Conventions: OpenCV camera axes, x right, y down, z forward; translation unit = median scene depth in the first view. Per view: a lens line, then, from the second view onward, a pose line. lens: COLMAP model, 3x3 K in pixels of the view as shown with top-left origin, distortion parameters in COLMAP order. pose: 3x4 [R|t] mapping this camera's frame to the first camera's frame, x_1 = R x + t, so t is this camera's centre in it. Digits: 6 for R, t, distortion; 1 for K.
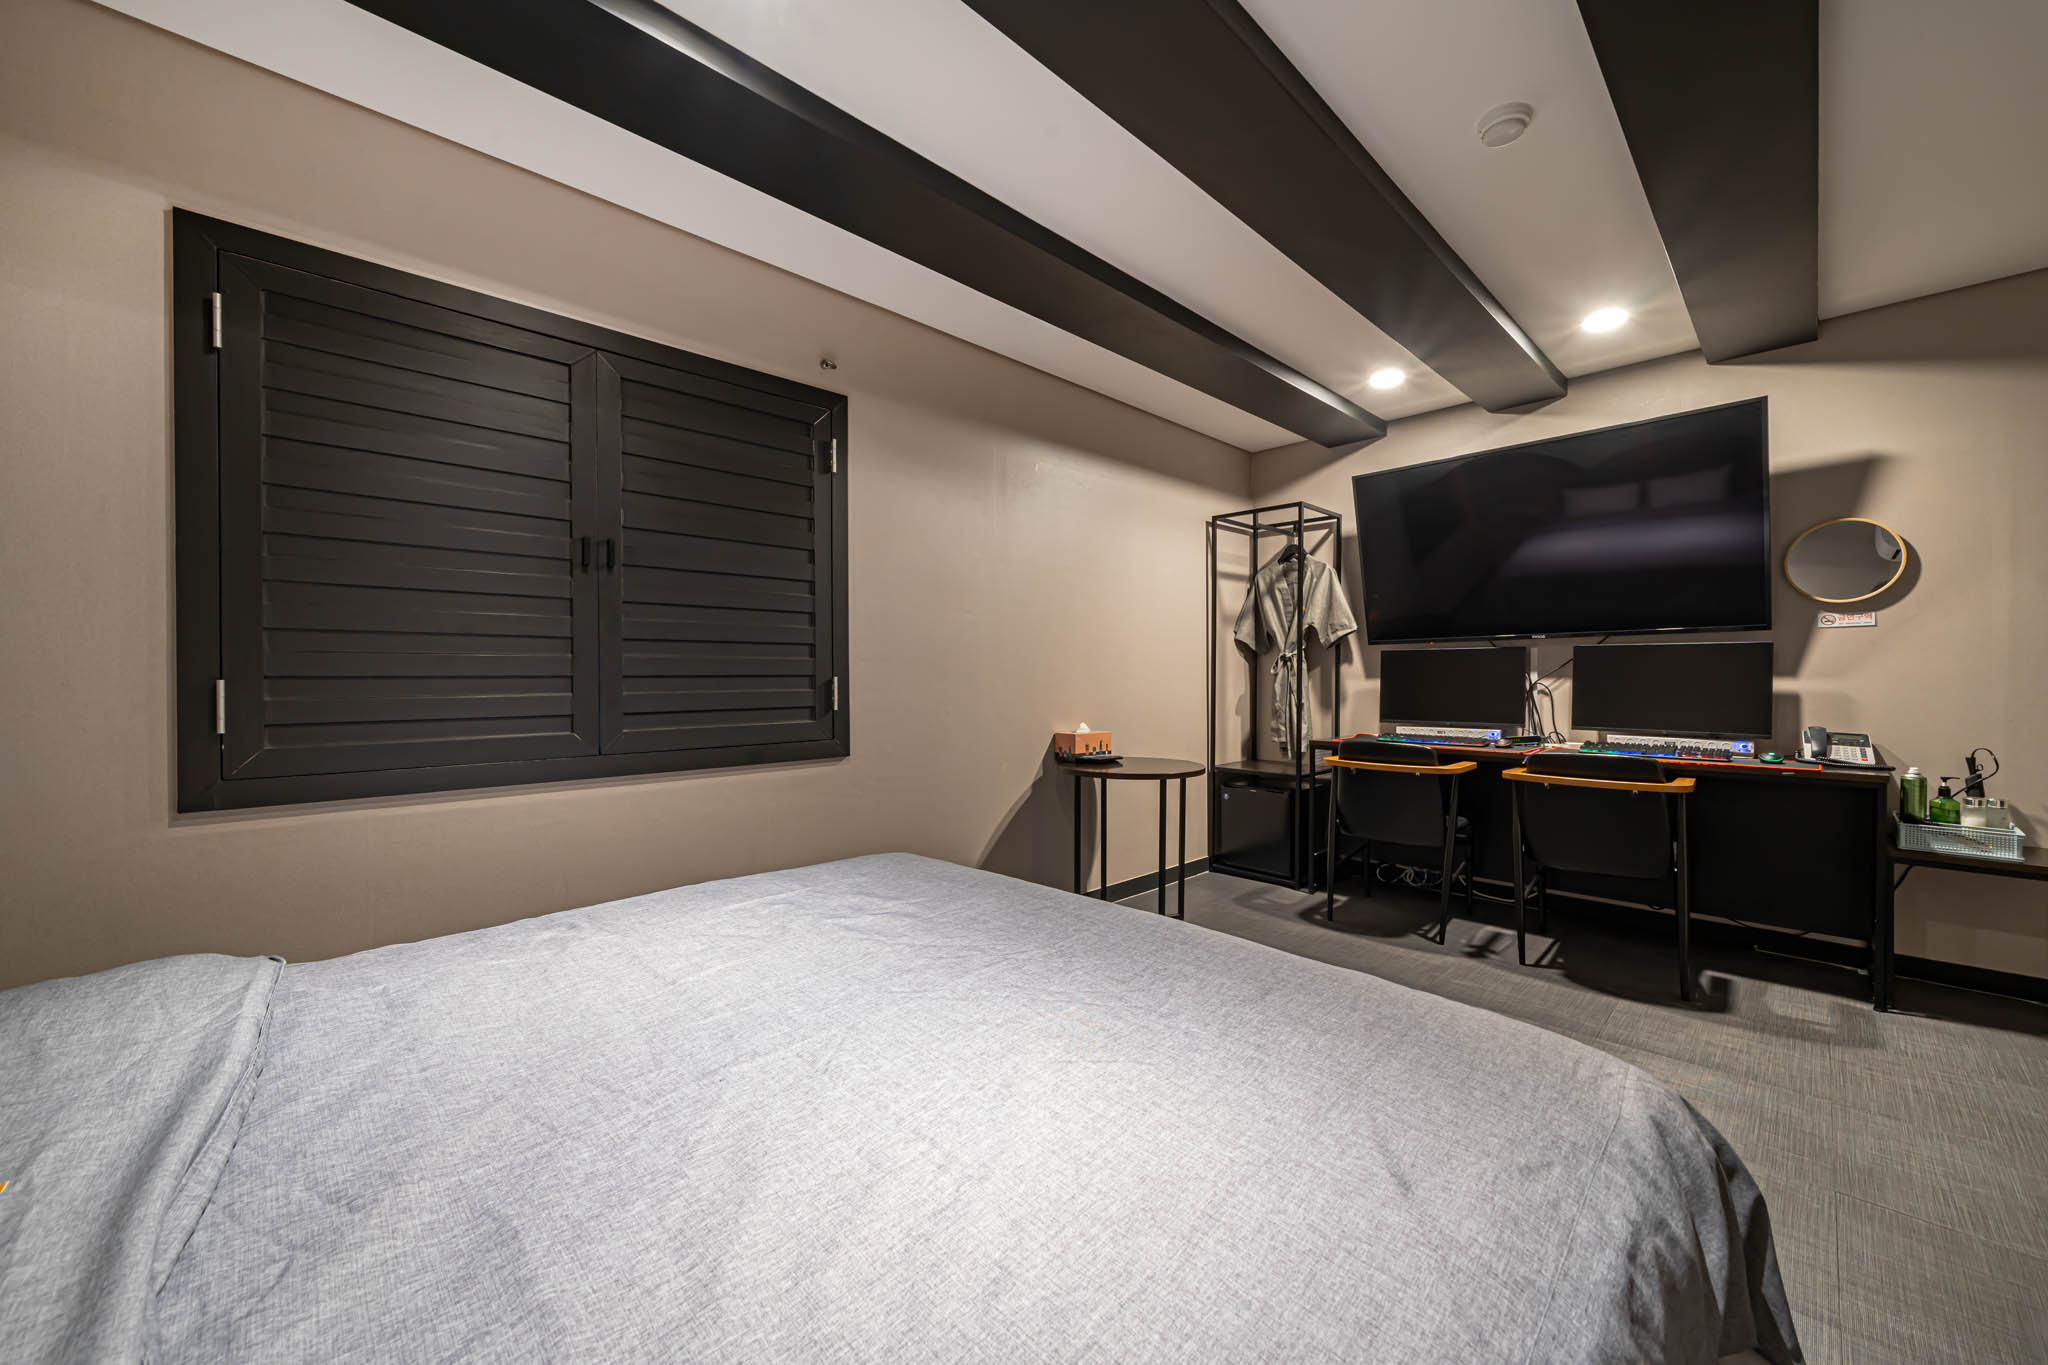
lens RADIAL K [[760.6, 0, 1024.6], [0, 760.6, 681.0], [0, 0, 1]] dist [0.000066, -0.000053]
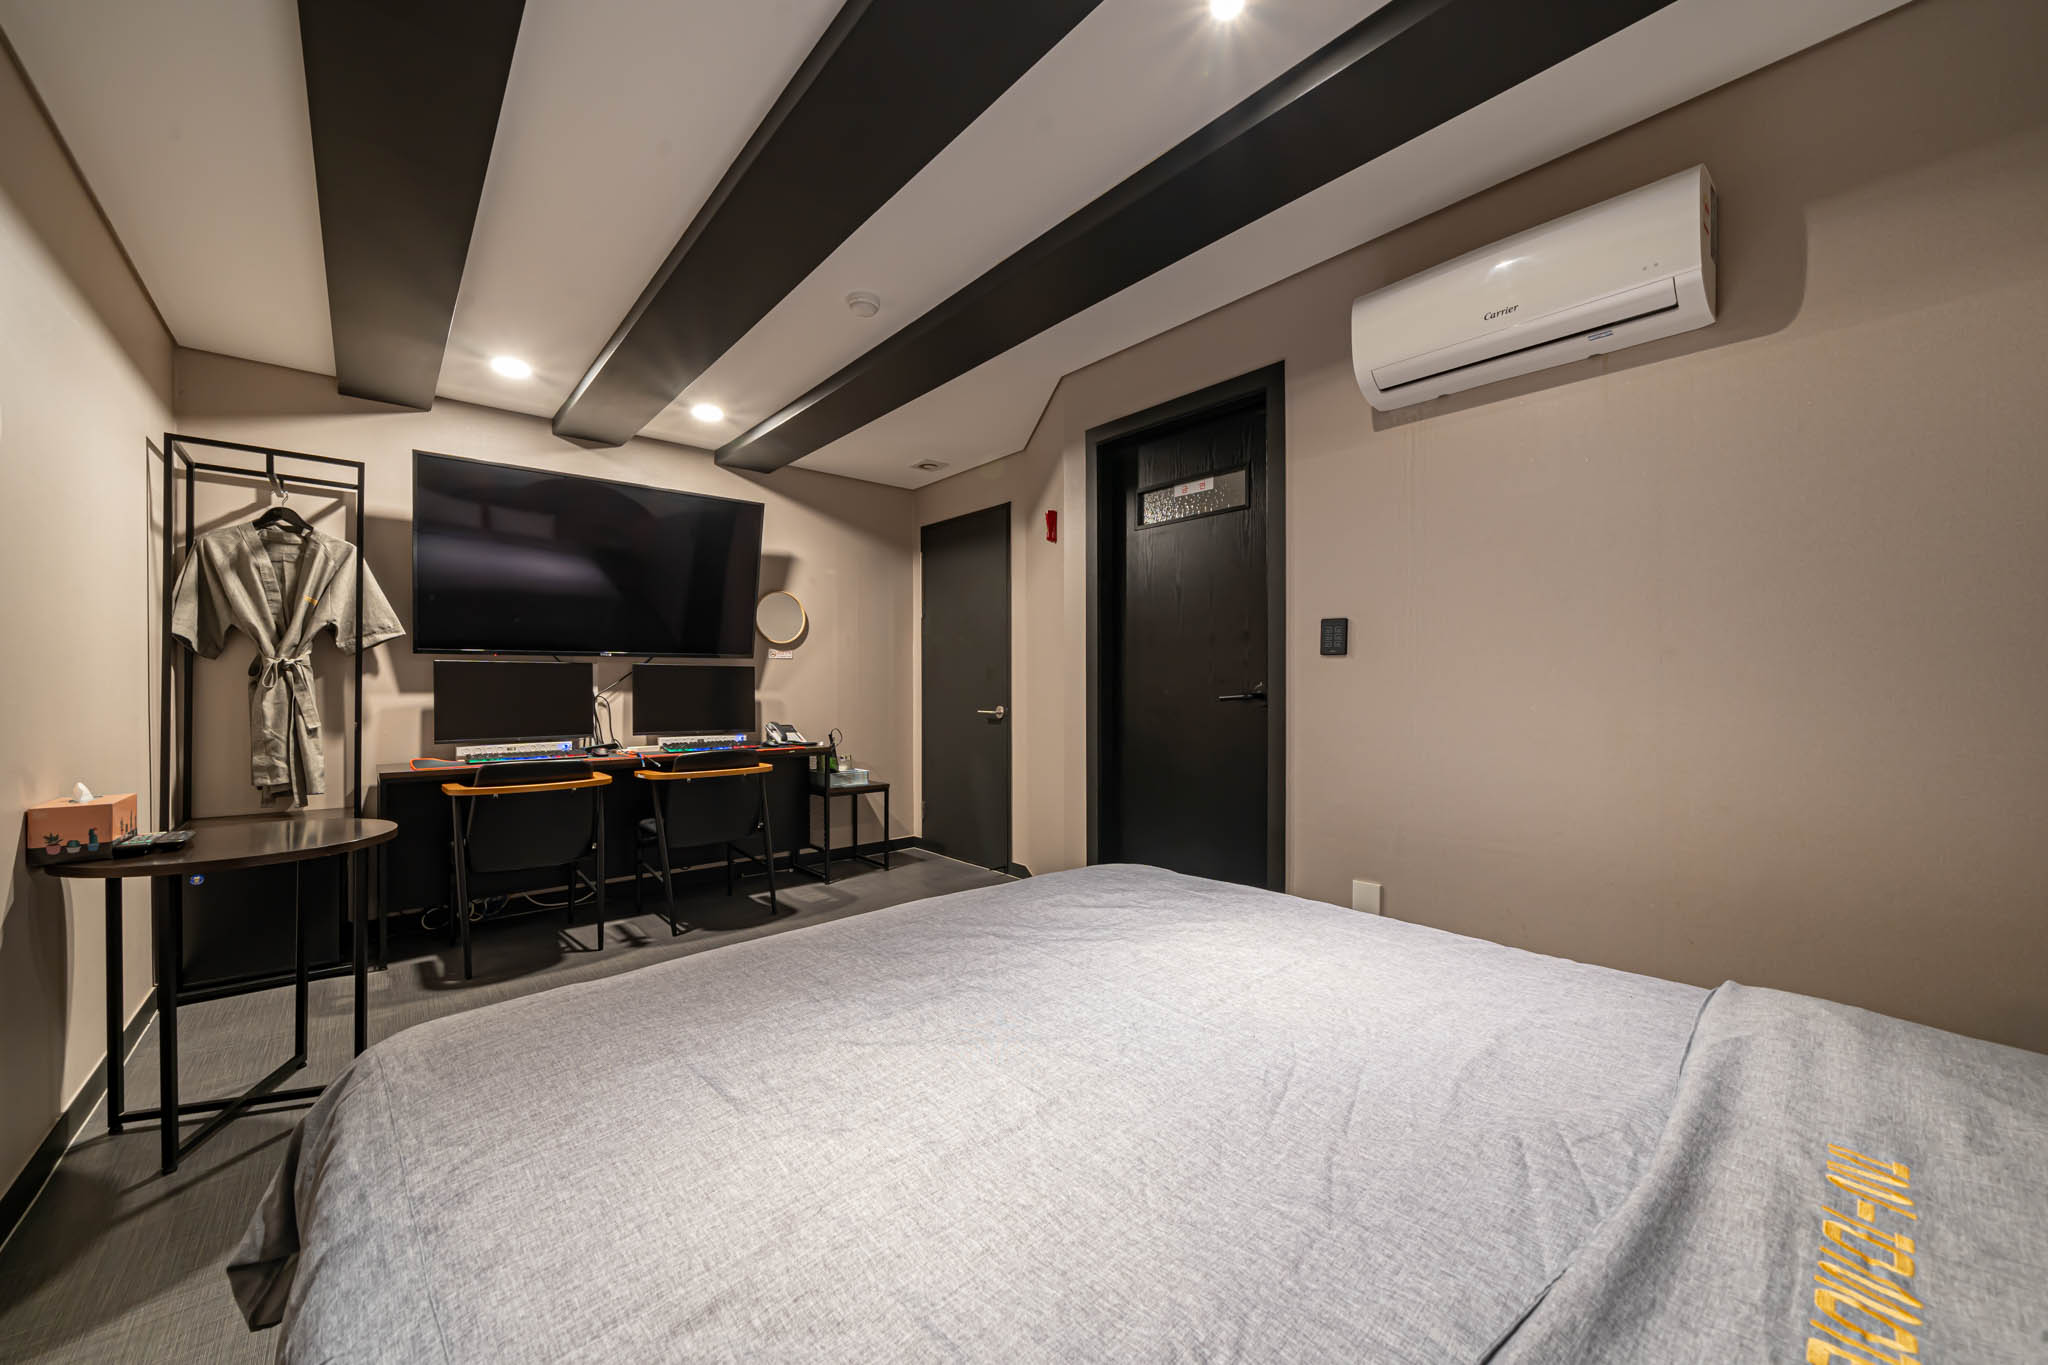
lens RADIAL K [[760.6, 0, 1023.8], [0, 760.6, 688.2], [0, 0, 1]] dist [0.000066, -0.000053]
pose [[0.052040, -0.001138, 0.998644, -0.397942], [0.008032, 0.999967, 0.000721, -0.004552], [-0.998613, 0.007984, 0.052047, 0.324557]]
